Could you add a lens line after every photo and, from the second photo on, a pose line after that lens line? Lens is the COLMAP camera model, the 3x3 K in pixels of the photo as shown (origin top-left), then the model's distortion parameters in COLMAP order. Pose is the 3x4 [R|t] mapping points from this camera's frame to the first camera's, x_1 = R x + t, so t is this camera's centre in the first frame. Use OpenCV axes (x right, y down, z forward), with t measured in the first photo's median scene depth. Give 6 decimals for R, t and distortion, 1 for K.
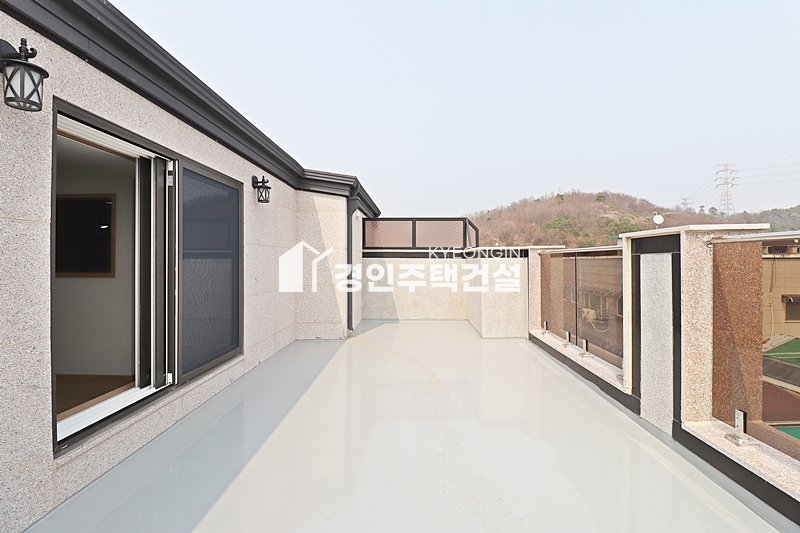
lens RADIAL K [[369.7, 0, 403.6], [0, 369.7, 259.3], [0, 0, 1]] dist [-0.000681, -0.011975]
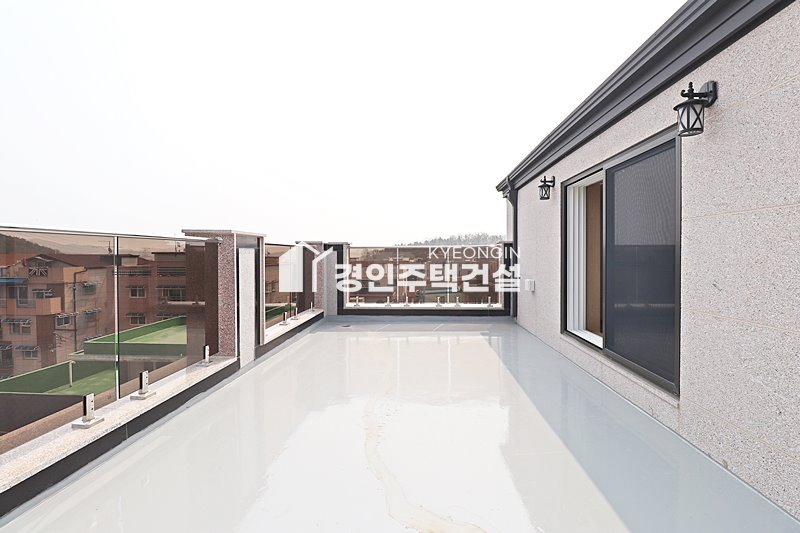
lens RADIAL K [[369.7, 0, 403.6], [0, 369.7, 259.3], [0, 0, 1]] dist [-0.000681, -0.011975]
pose [[-0.999149, 0.011145, 0.039719, -0.012004], [0.011660, 0.999851, 0.012753, 0.017683], [-0.039571, 0.013205, -0.999129, 2.412622]]
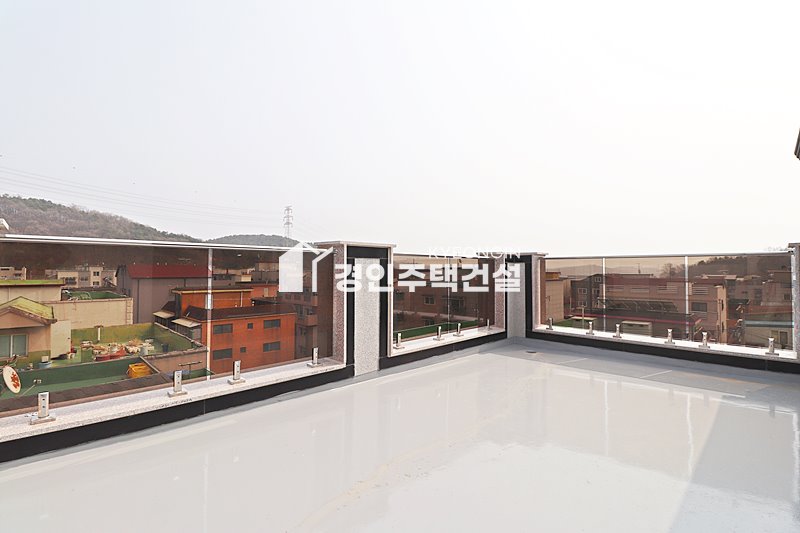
lens RADIAL K [[369.7, 0, 403.6], [0, 369.7, 259.3], [0, 0, 1]] dist [-0.000681, -0.011975]
pose [[-0.720282, 0.026894, 0.693160, -0.474156], [0.003543, 0.999378, -0.035094, 0.041812], [-0.693672, -0.022821, -0.719929, 1.952641]]
